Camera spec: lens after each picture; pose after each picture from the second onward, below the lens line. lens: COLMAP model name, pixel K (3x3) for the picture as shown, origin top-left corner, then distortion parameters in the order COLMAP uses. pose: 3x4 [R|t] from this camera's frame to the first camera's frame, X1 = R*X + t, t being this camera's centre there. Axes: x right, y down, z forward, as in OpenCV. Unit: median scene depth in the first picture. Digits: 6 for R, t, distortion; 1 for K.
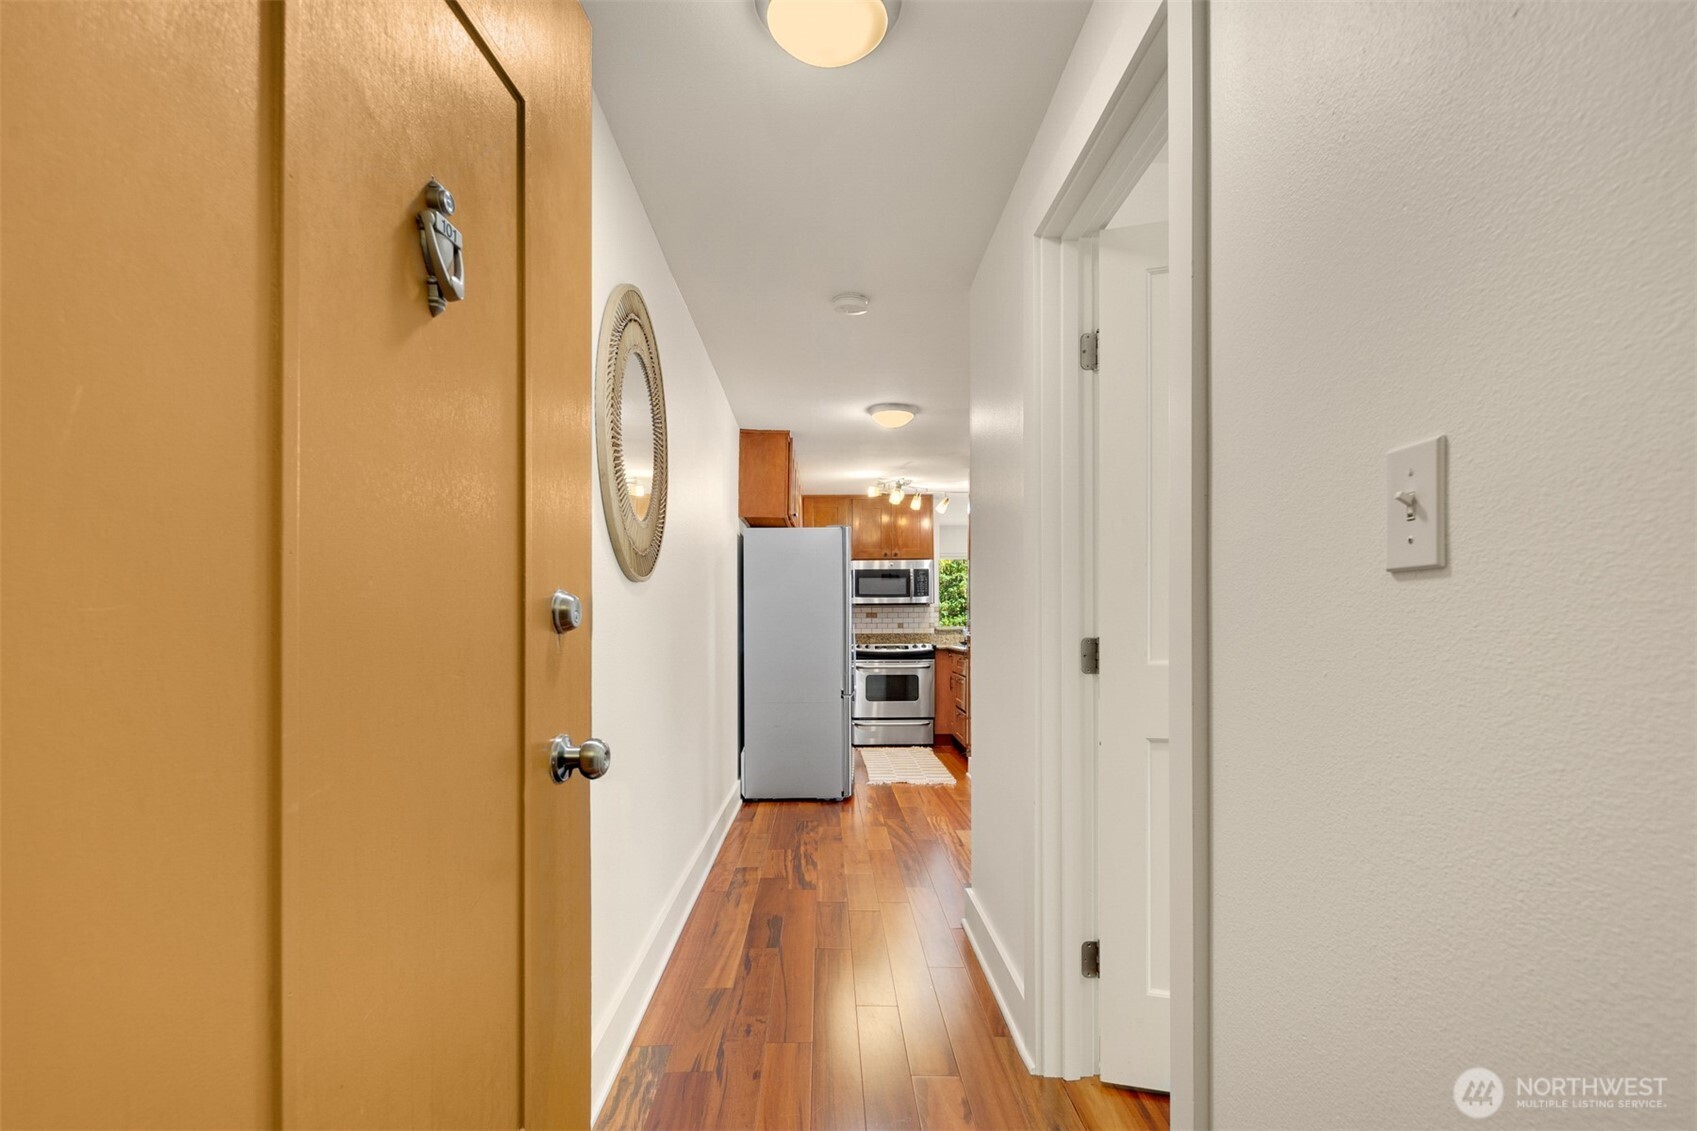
lens RADIAL K [[826.6, 0, 843.8], [0, 826.6, 609.7], [0, 0, 1]] dist [-0.000678, -0.000497]
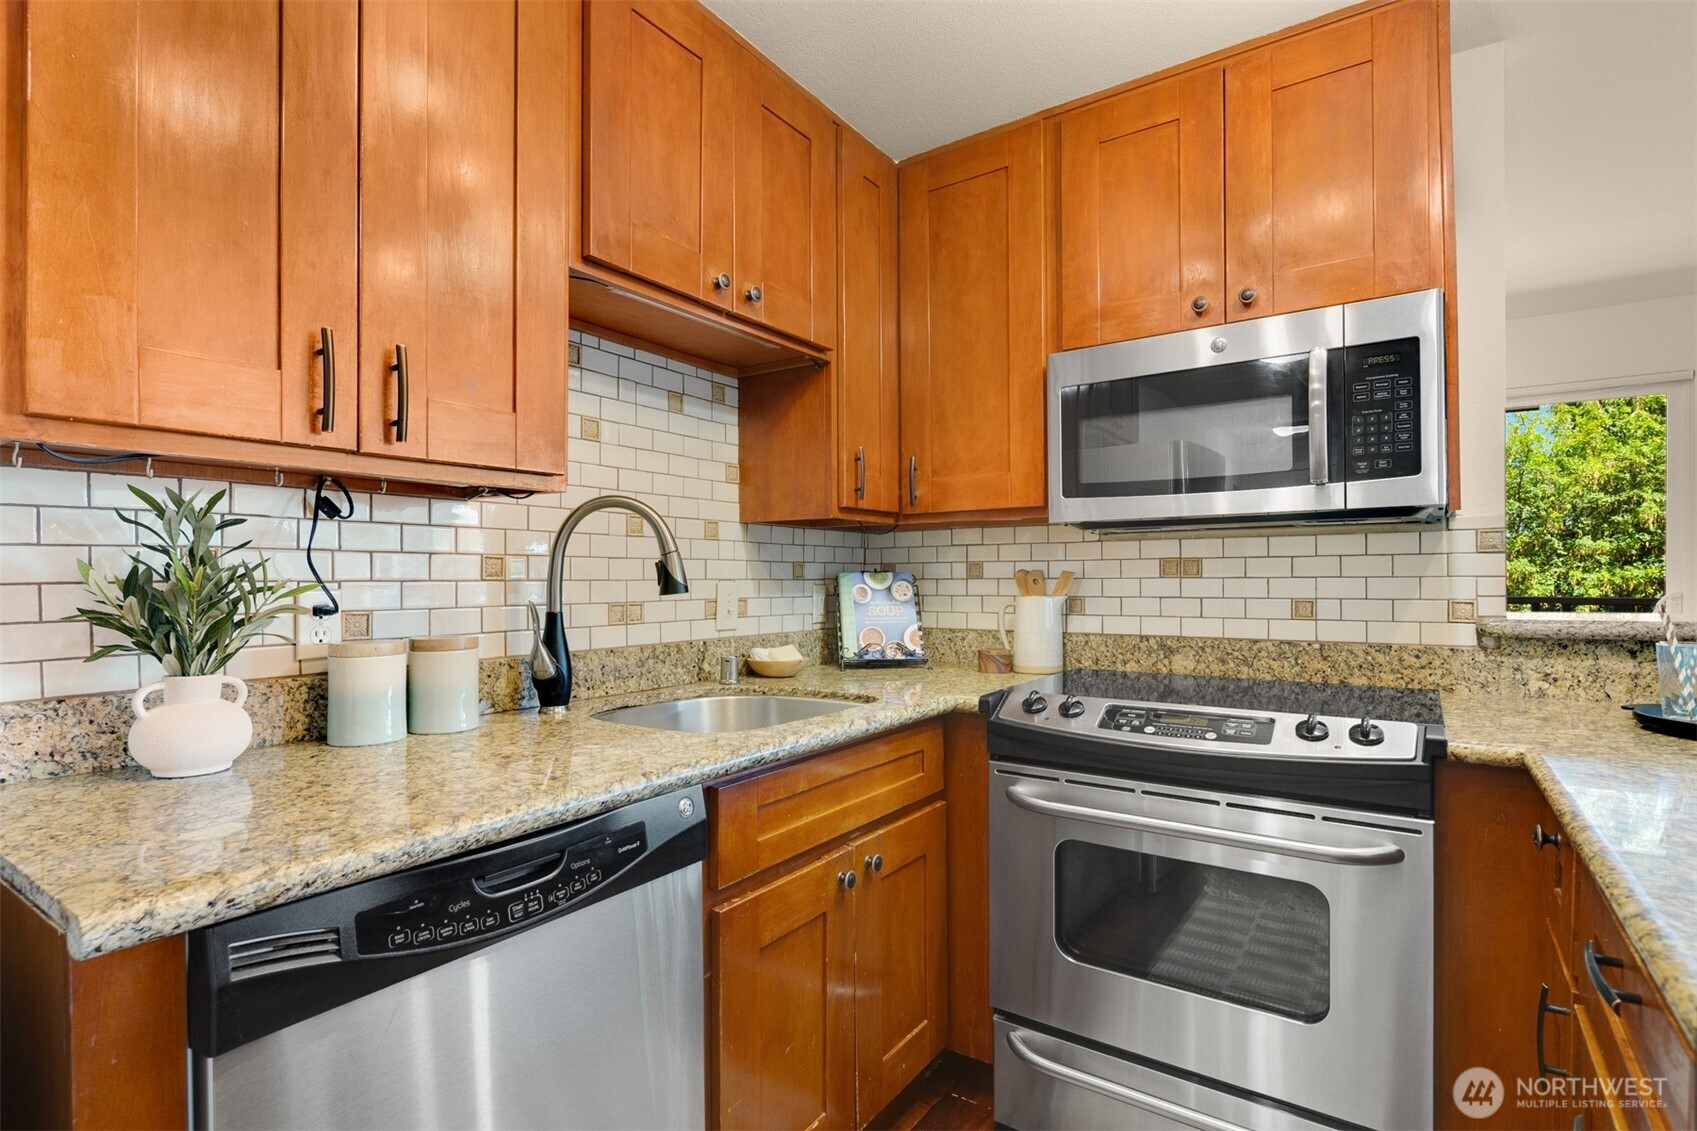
lens RADIAL K [[817.9, 0, 838.3], [0, 817.9, 577.1], [0, 0, 1]] dist [-0.001639, -0.001173]
pose [[0.804269, -0.001588, -0.594263, 0.106607], [0.012851, 0.999809, 0.014720, 0.004356], [0.594126, -0.019476, 0.804136, 0.753156]]
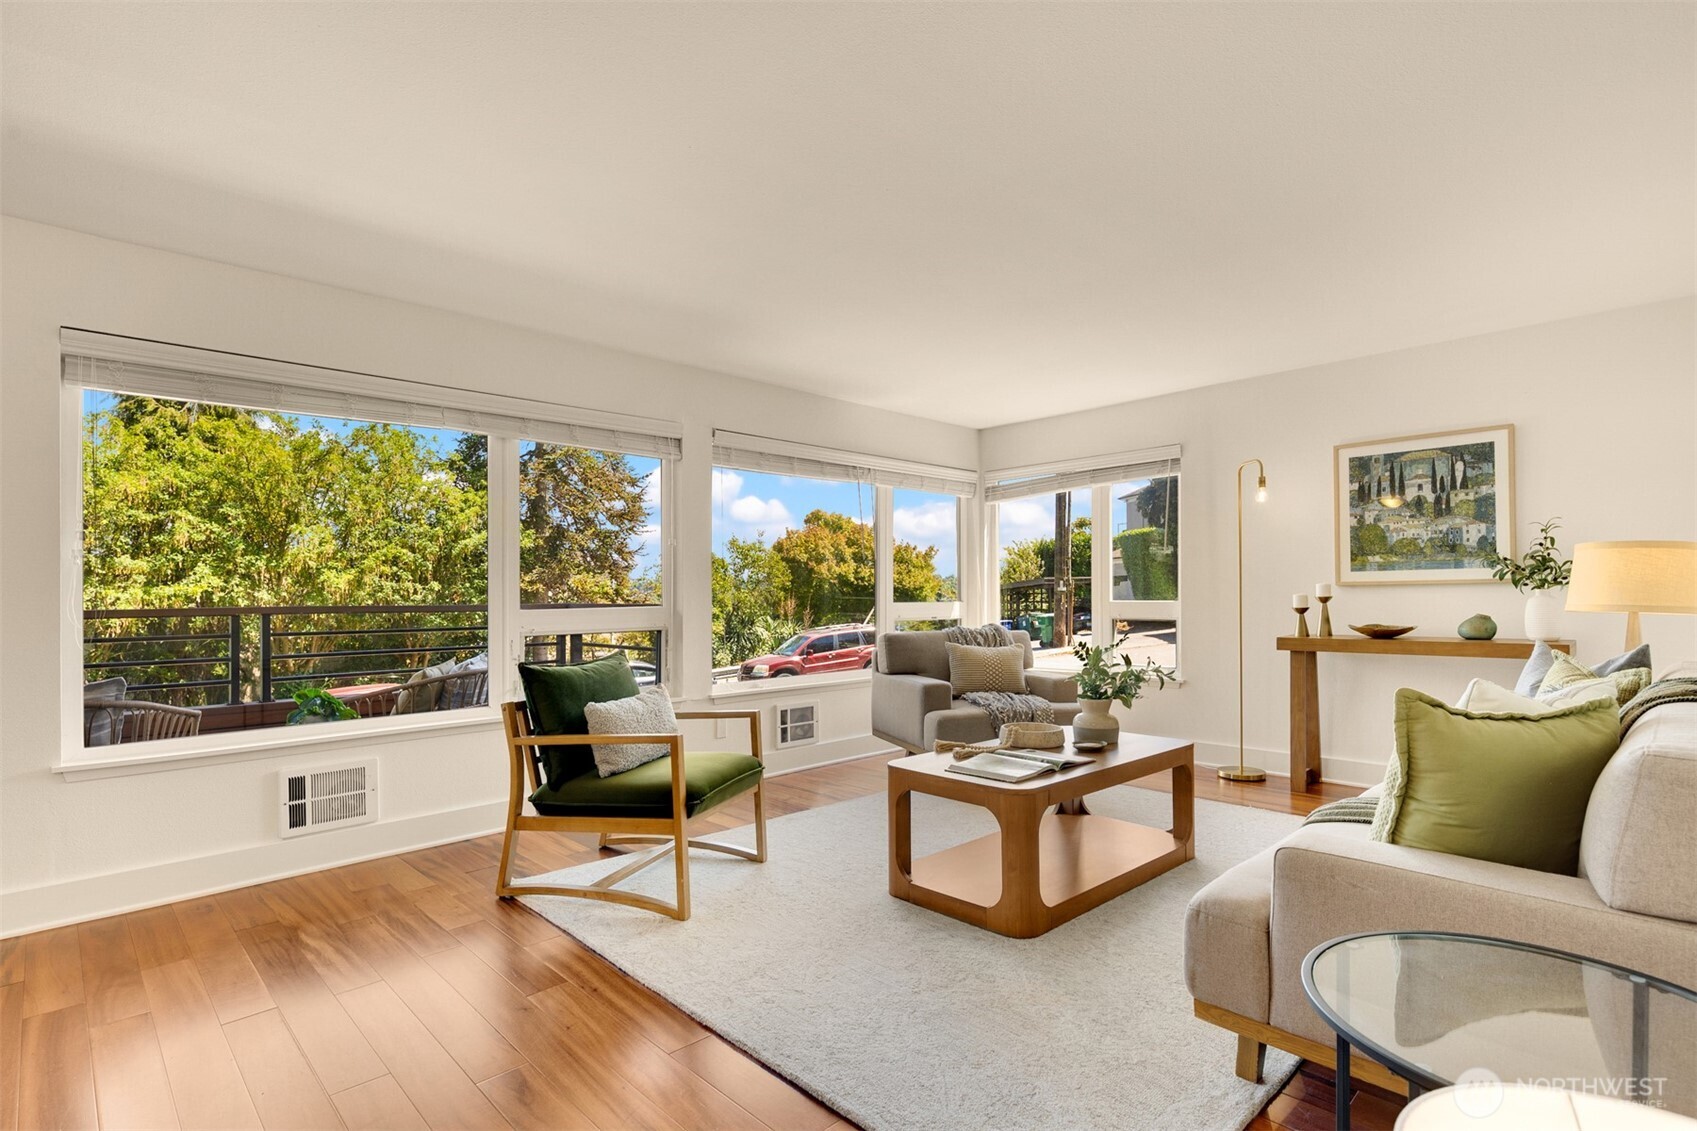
lens RADIAL K [[820.9, 0, 840.1], [0, 820.9, 588.5], [0, 0, 1]] dist [-0.000487, -0.000564]
pose [[0.736856, 0.001610, 0.676048, 0.329294], [-0.006210, 0.999971, 0.004386, 0.017936], [-0.676022, -0.007430, 0.736844, 0.887621]]
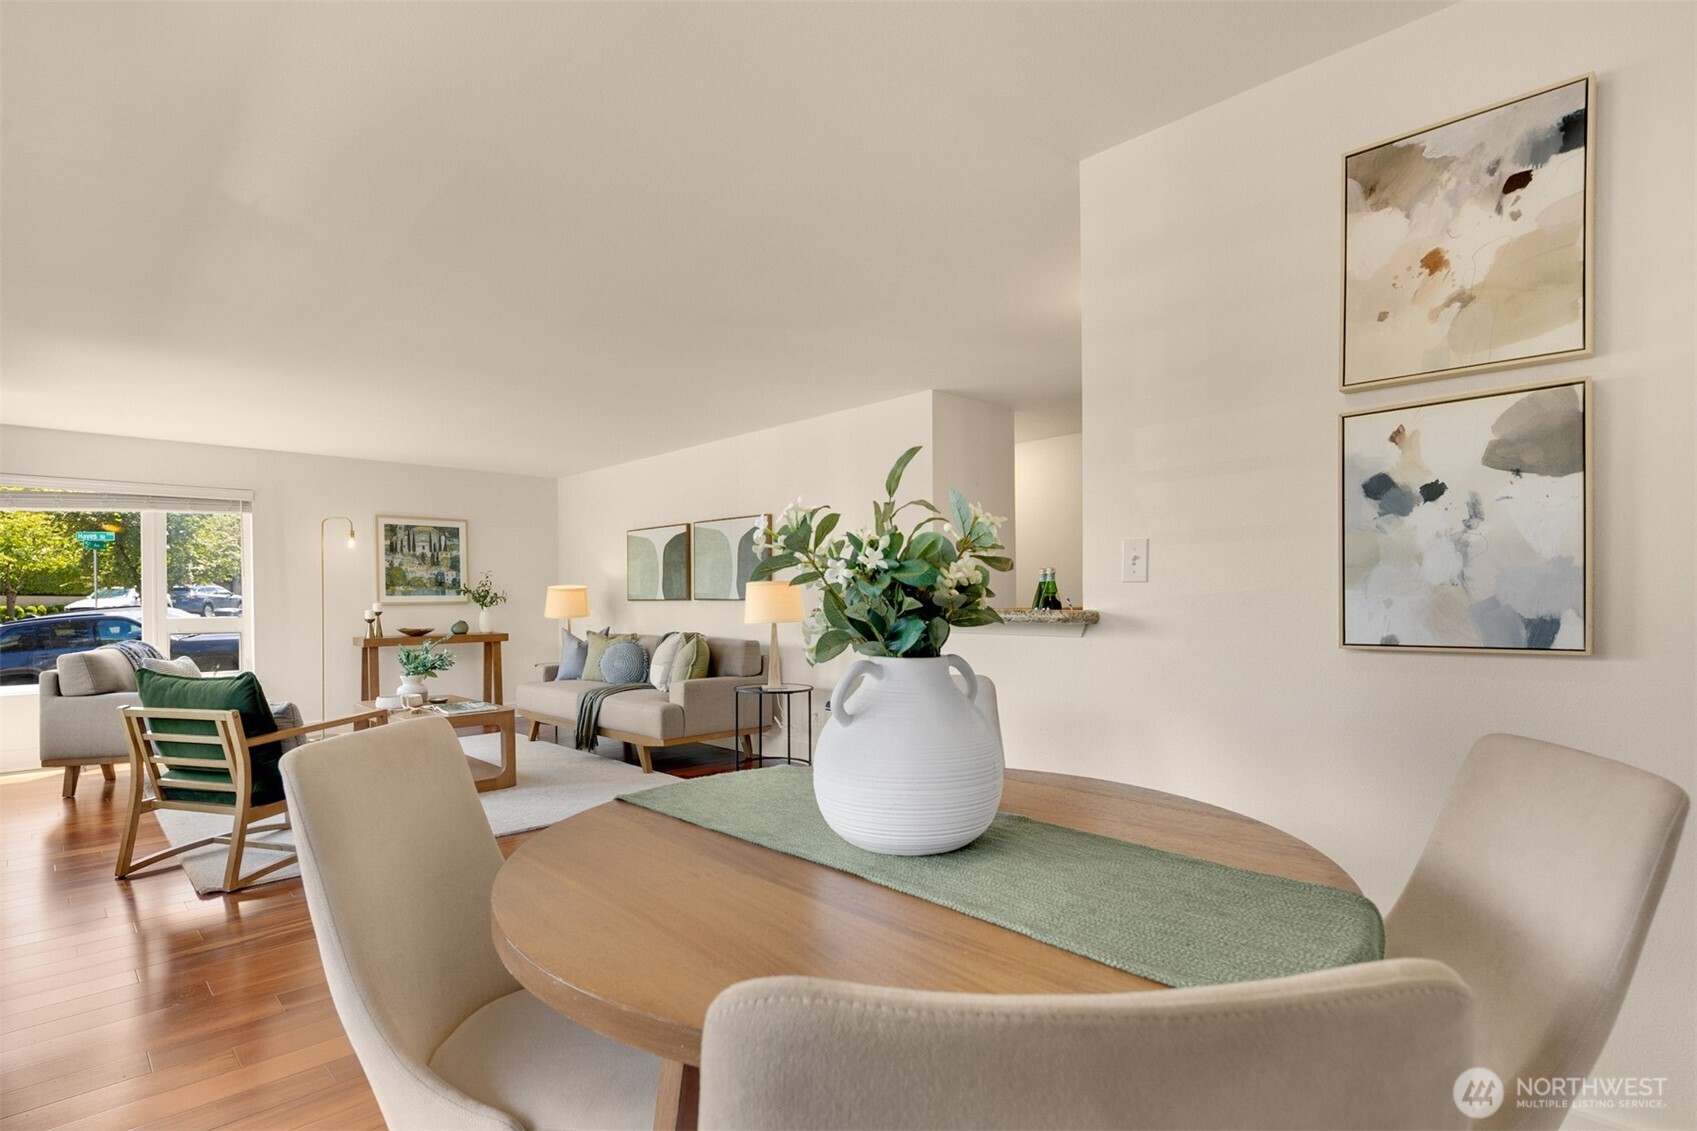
lens RADIAL K [[826.6, 0, 843.8], [0, 826.6, 609.7], [0, 0, 1]] dist [-0.000678, -0.000497]
pose [[-0.688653, -0.000215, 0.725091, -0.038232], [-0.003657, 0.999988, -0.003176, 0.022943], [-0.725082, -0.004839, -0.688646, 1.338832]]
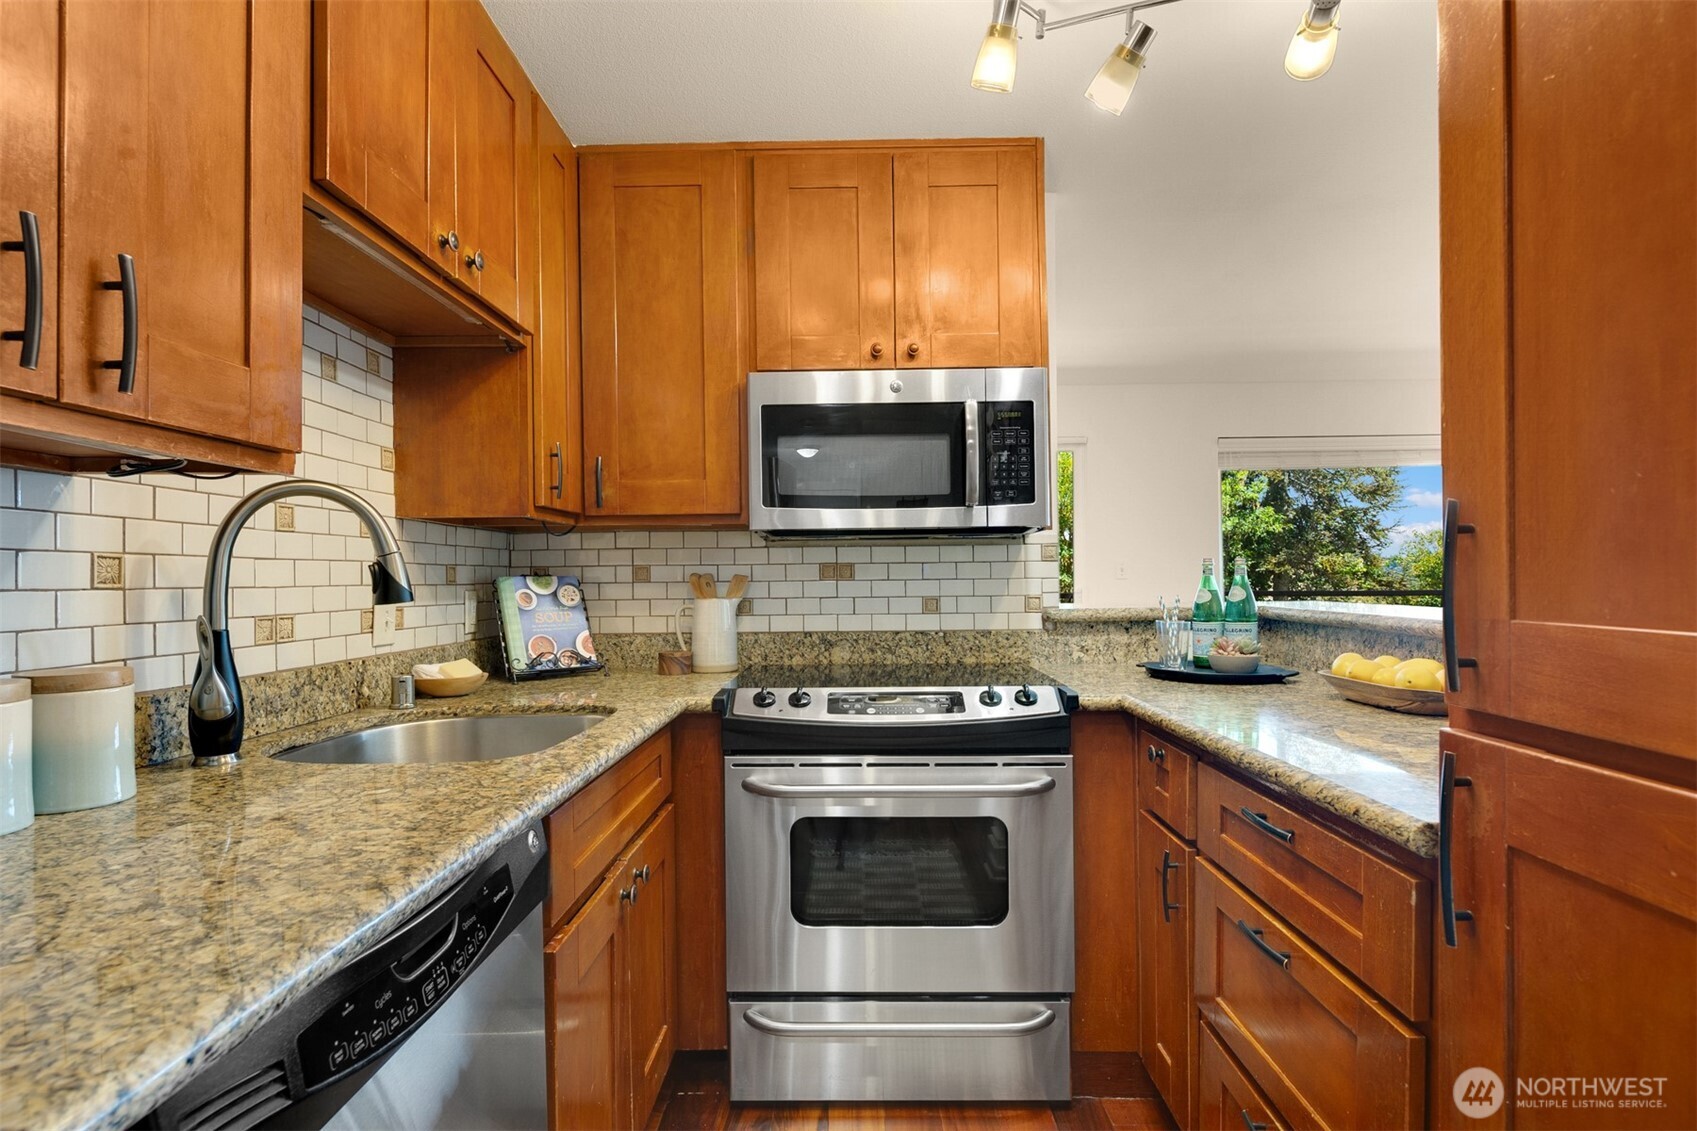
lens RADIAL K [[821.0, 0, 845.0], [0, 821.0, 576.4], [0, 0, 1]] dist [0.001654, -0.003989]
pose [[0.999181, -0.006794, -0.039883, 0.051128], [0.007446, 0.999841, 0.016220, 0.003427], [0.039766, -0.016504, 0.999073, 0.724761]]
